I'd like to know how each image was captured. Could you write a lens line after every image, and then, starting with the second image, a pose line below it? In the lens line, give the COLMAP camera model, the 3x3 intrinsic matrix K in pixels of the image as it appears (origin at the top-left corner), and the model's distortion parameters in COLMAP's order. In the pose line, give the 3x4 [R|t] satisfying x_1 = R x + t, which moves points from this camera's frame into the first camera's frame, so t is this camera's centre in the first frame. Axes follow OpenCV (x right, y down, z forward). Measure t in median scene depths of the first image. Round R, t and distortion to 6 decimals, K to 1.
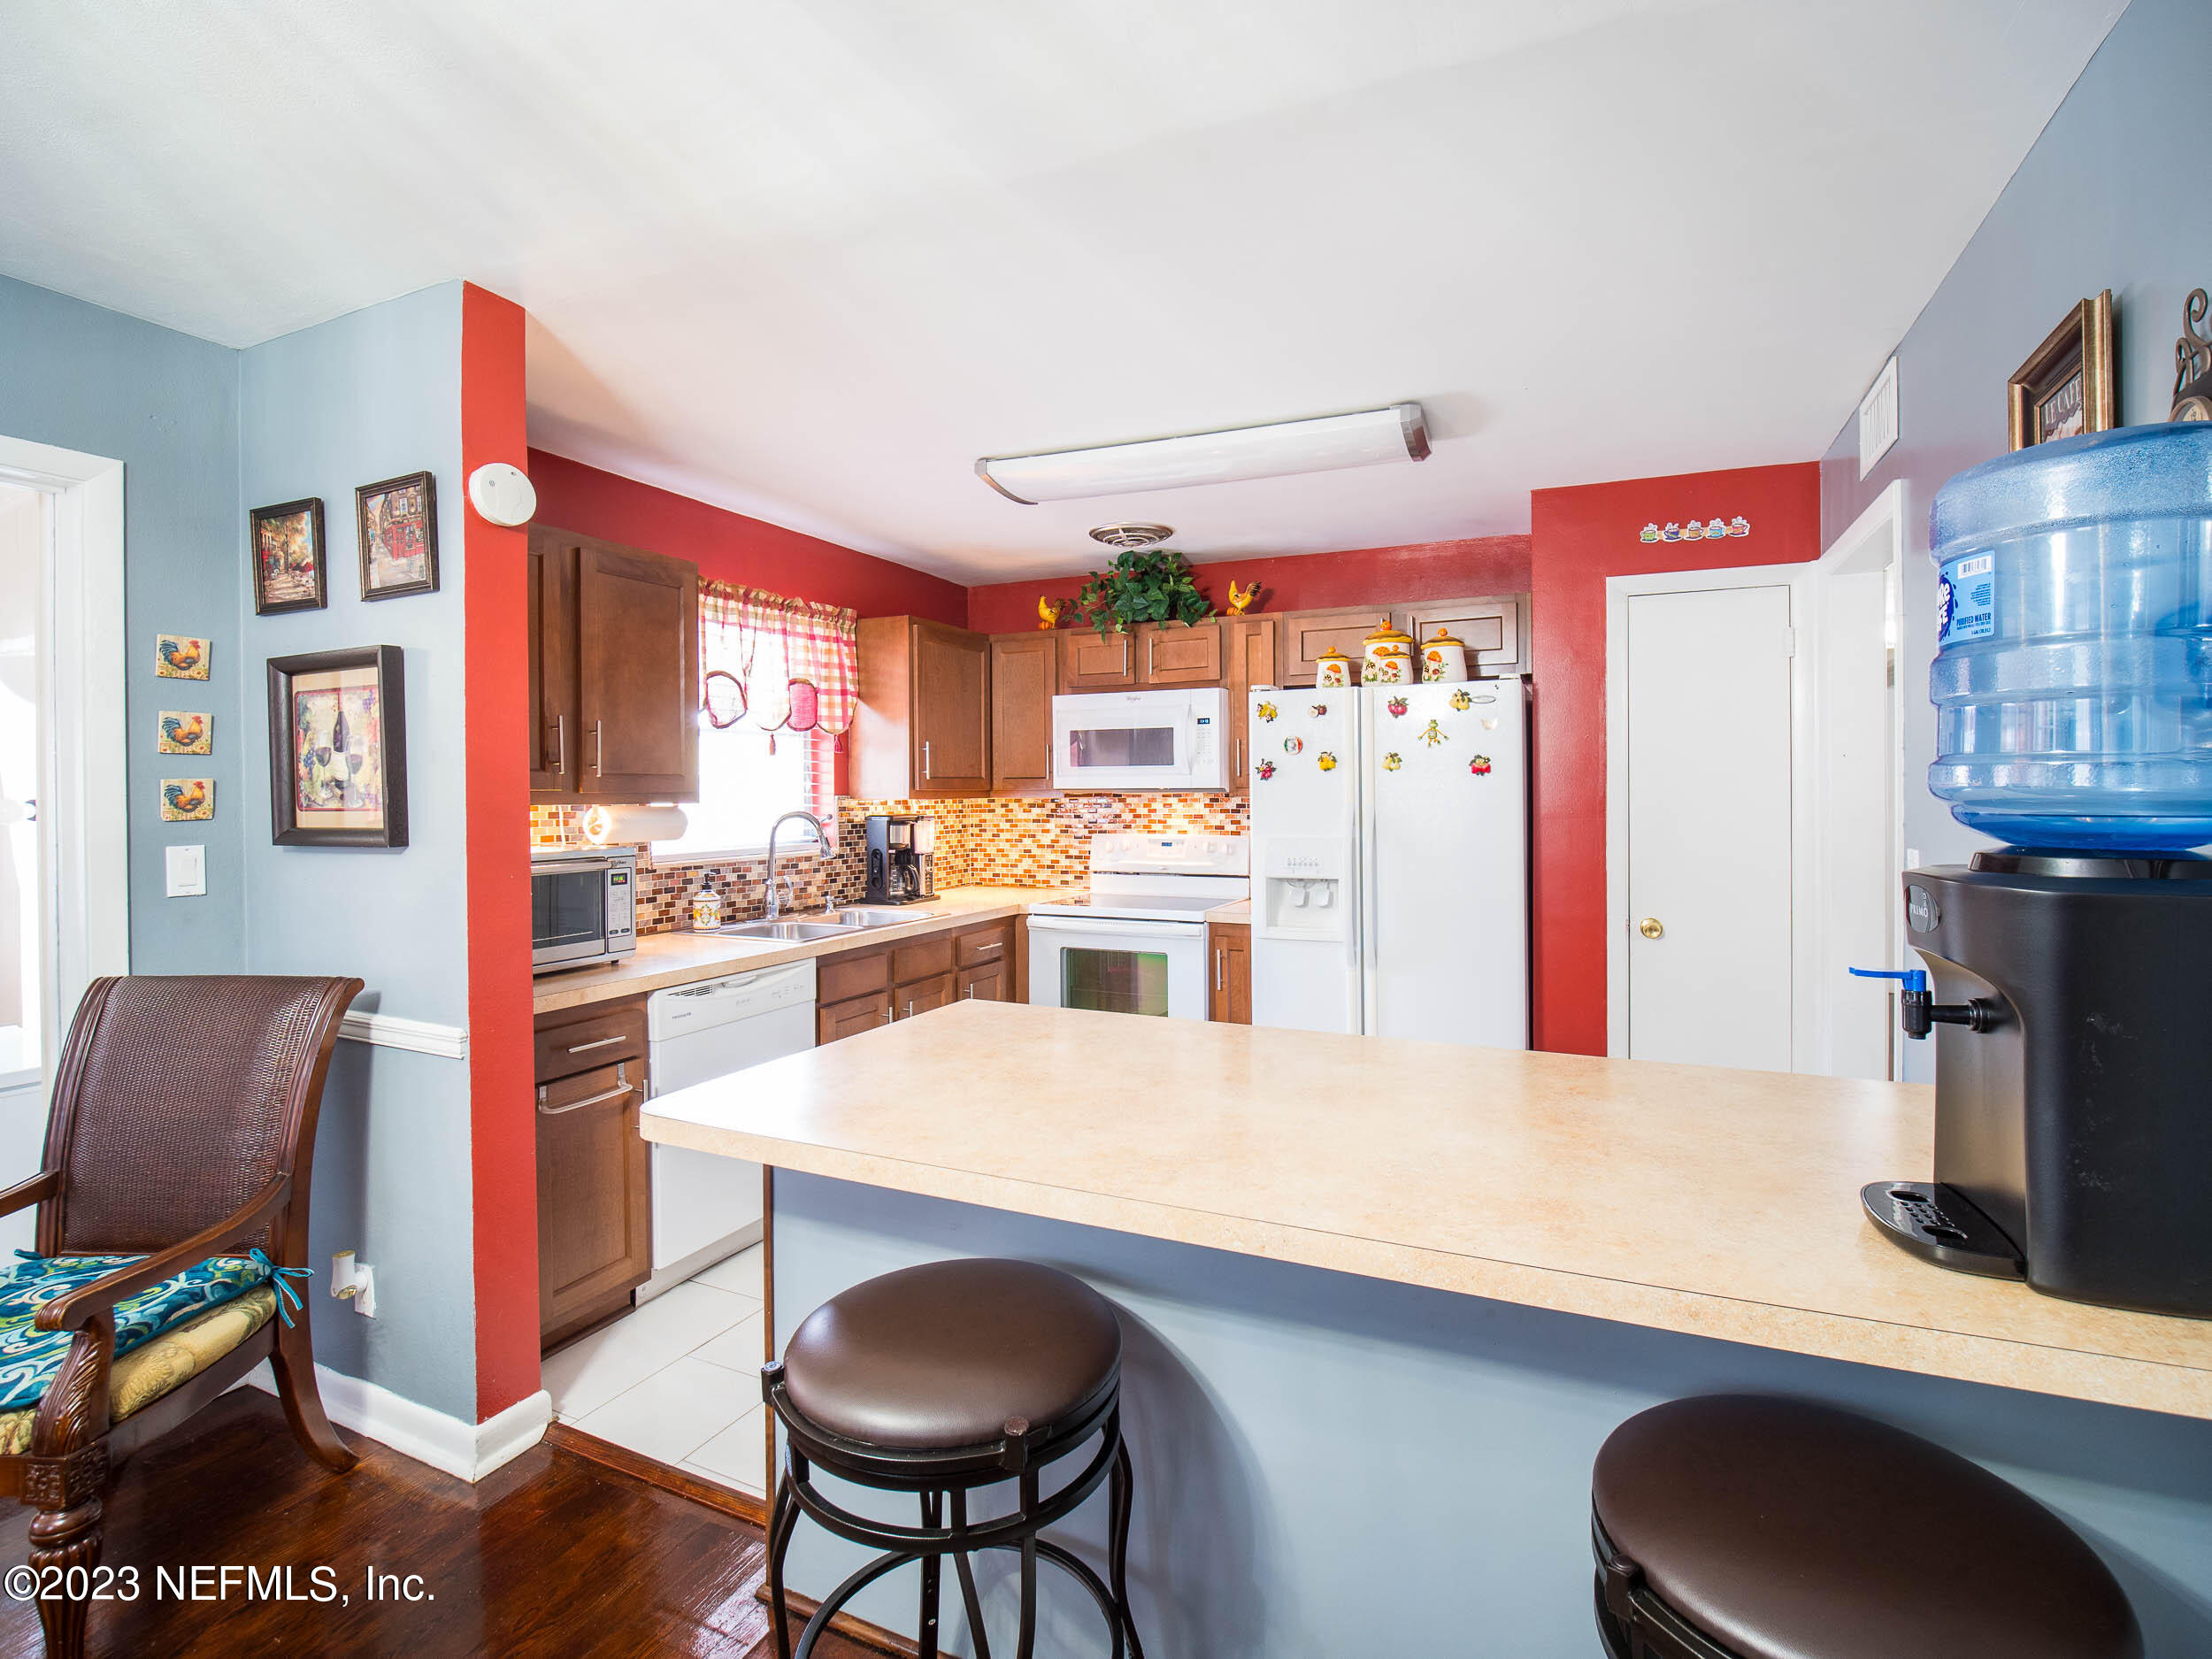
lens RADIAL K [[1069.8, 0, 1106.0], [0, 1069.8, 829.5], [0, 0, 1]] dist [0.000374, 0.000013]
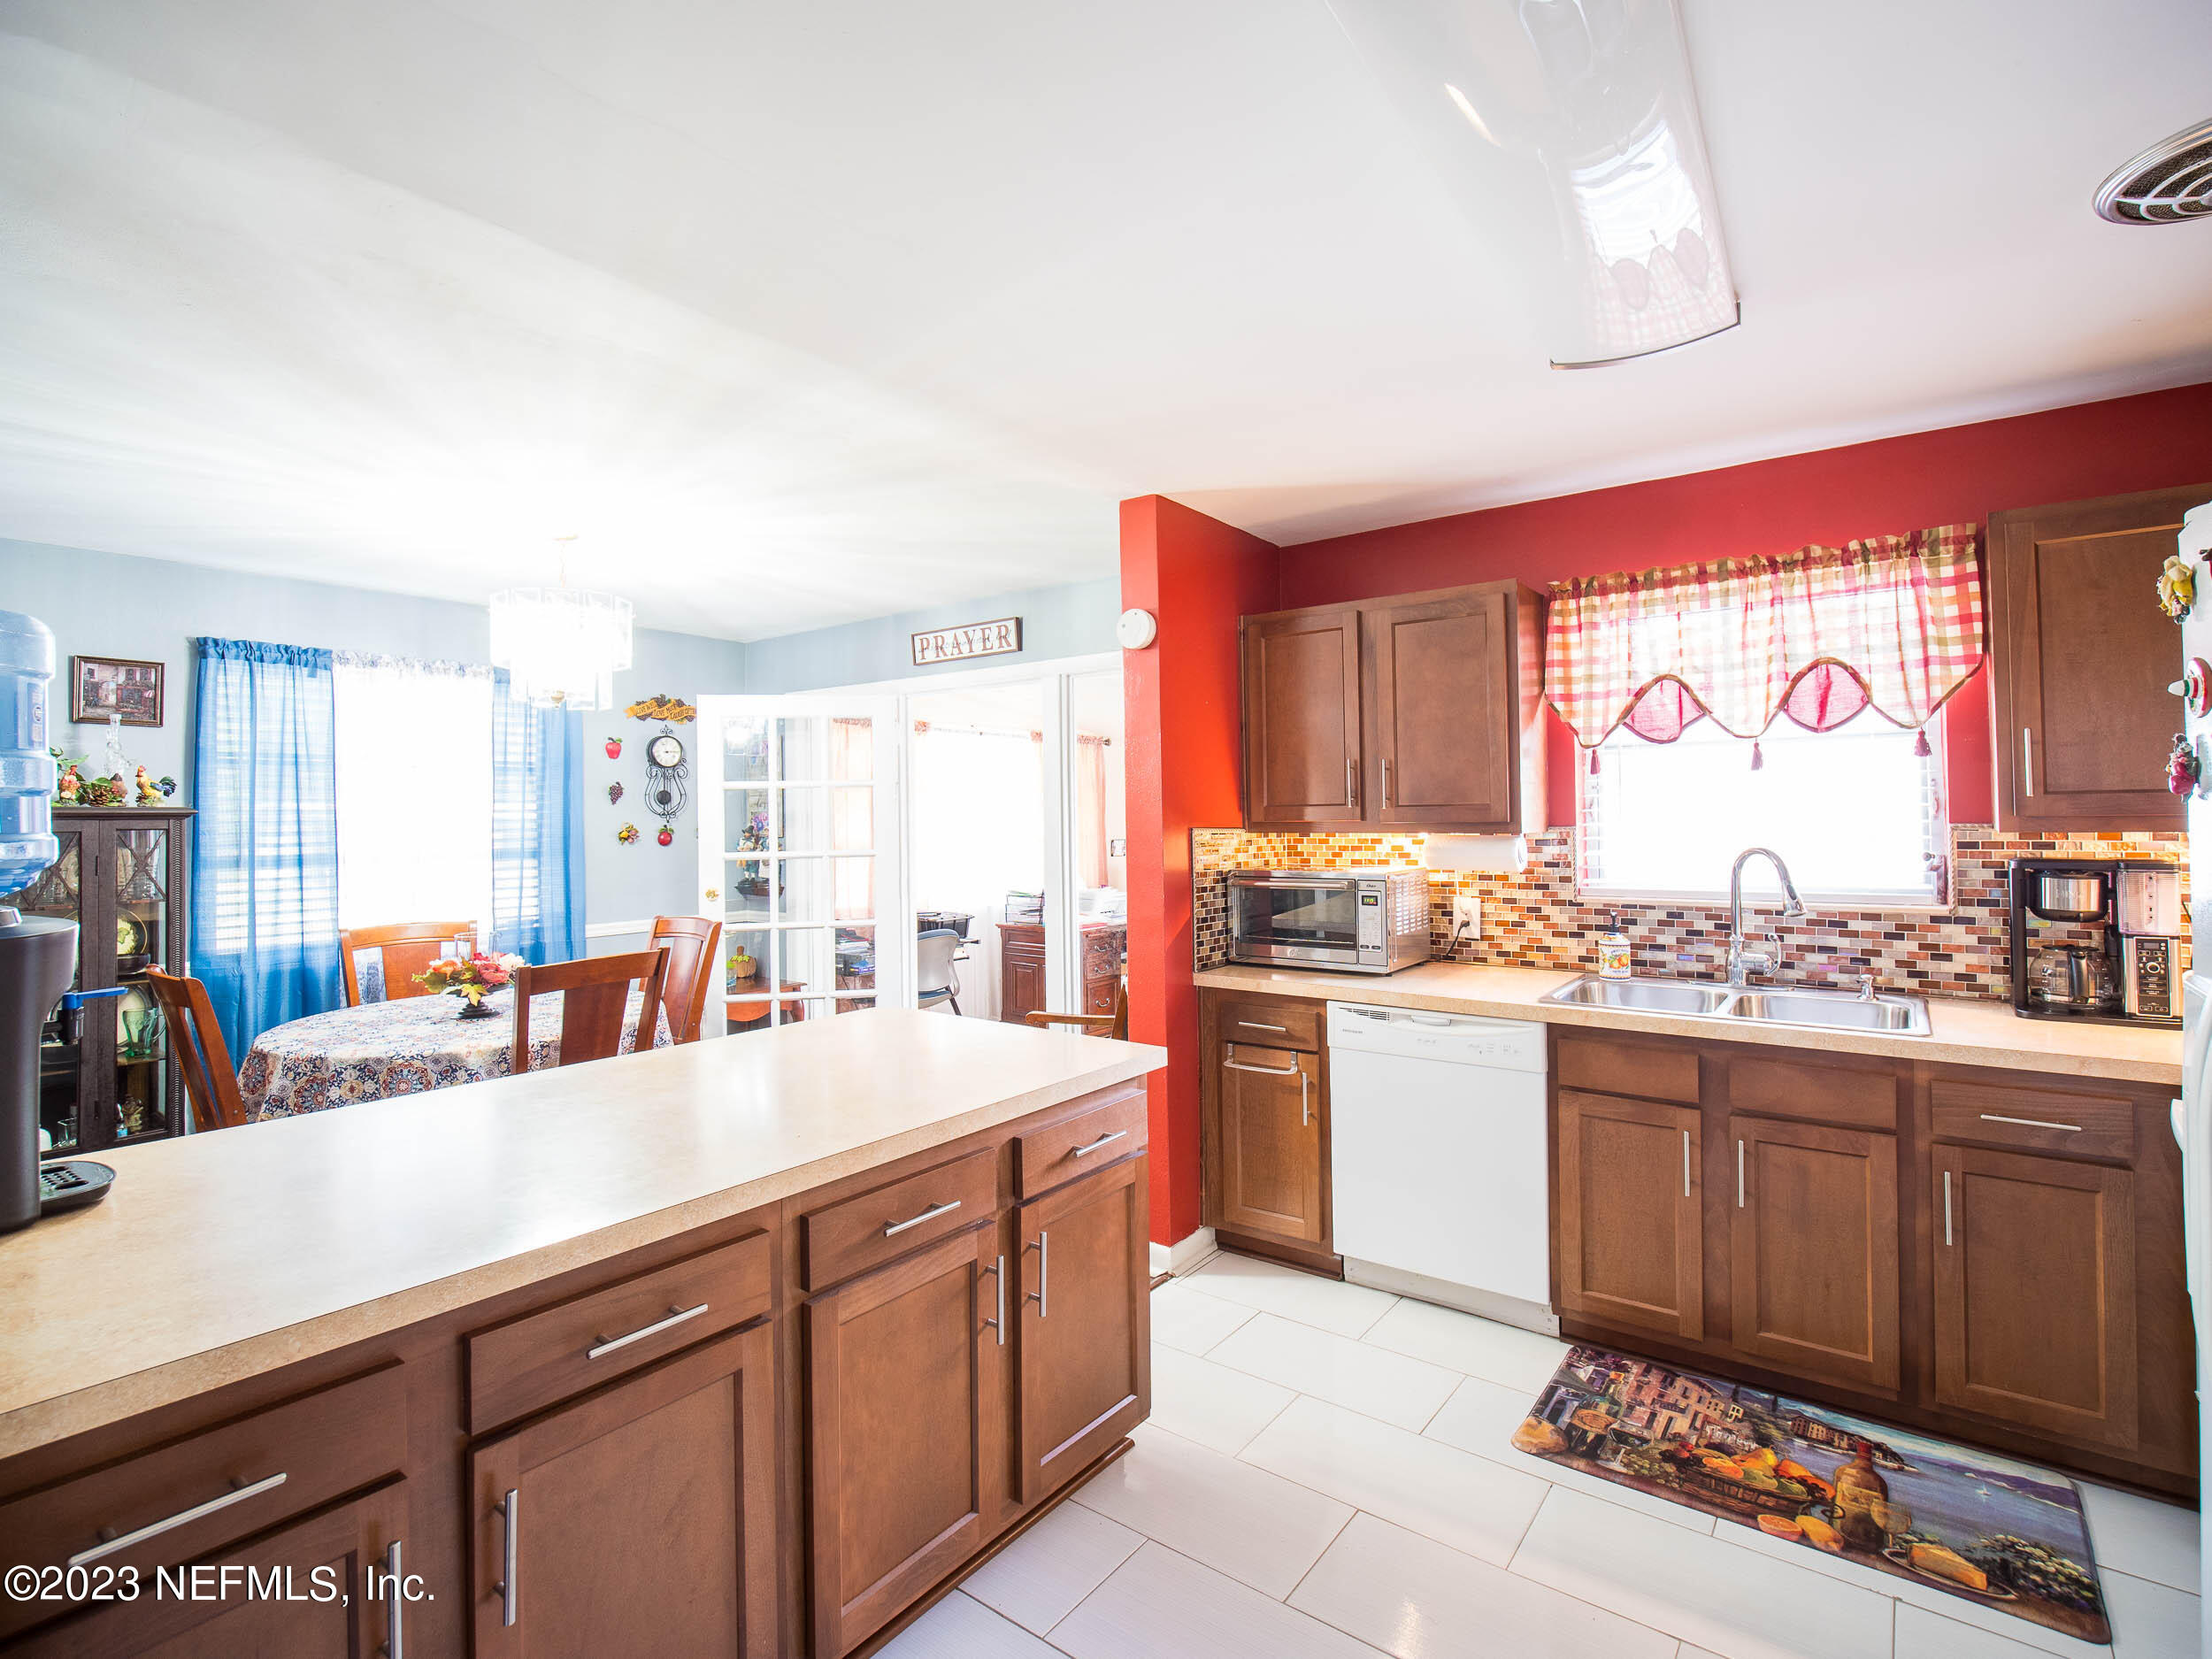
lens RADIAL K [[1023.4, 0, 1109.7], [0, 1023.4, 808.3], [0, 0, 1]] dist [-0.053324, 0.000002]
pose [[-0.224302, -0.001229, -0.974519, 0.477971], [-0.023291, 0.999720, 0.004100, -0.035268], [0.974241, 0.023617, -0.224268, 0.723906]]
